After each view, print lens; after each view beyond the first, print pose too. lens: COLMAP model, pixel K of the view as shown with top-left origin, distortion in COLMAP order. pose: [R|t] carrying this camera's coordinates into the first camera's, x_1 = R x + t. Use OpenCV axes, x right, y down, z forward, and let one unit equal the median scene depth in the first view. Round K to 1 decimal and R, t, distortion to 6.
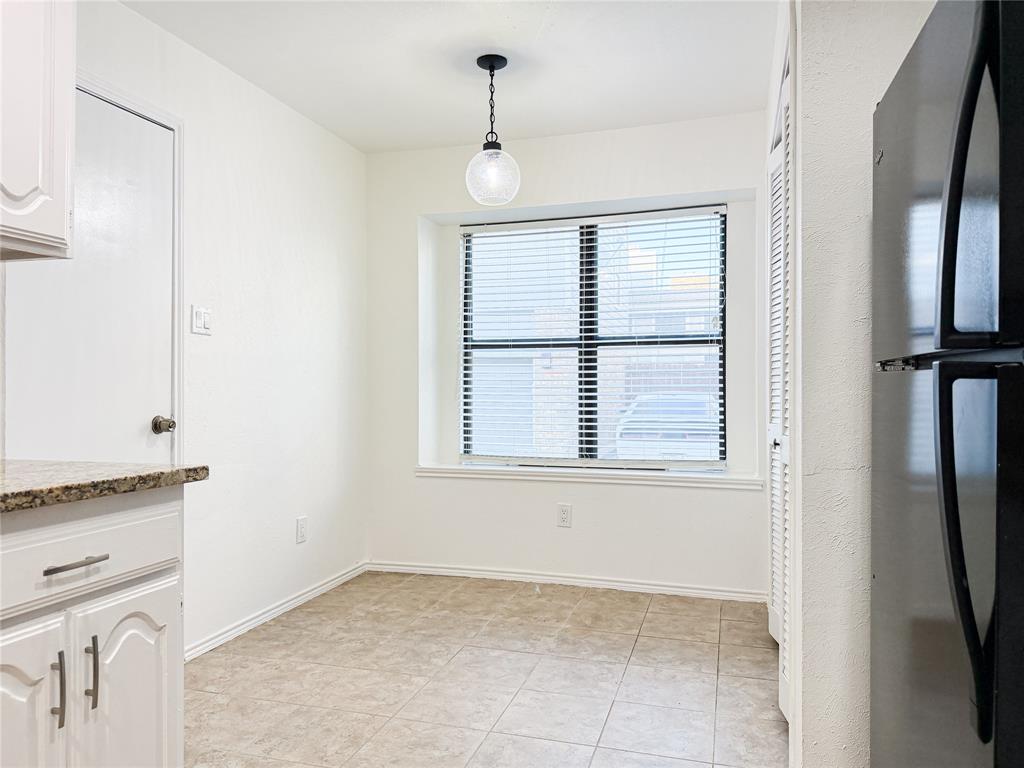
lens RADIAL K [[723.8, 0, 512.0], [0, 723.8, 384.0], [0, 0, 1]] dist [0.004117, -0.002977]
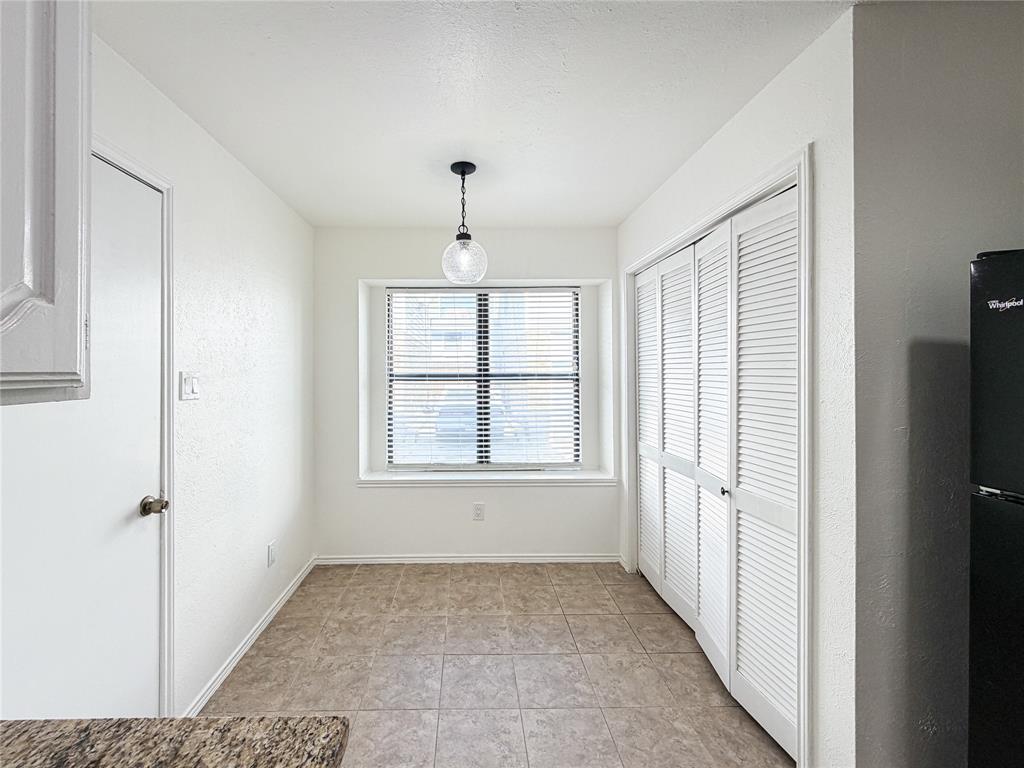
lens RADIAL K [[430.5, 0, 474.4], [0, 430.5, 366.2], [0, 0, 1]] dist [-0.042890, 0.027857]
pose [[0.952967, -0.000793, 0.303073, -0.221642], [0.001526, 0.999996, -0.002181, -0.109179], [-0.303070, 0.002542, 0.952965, 0.307582]]
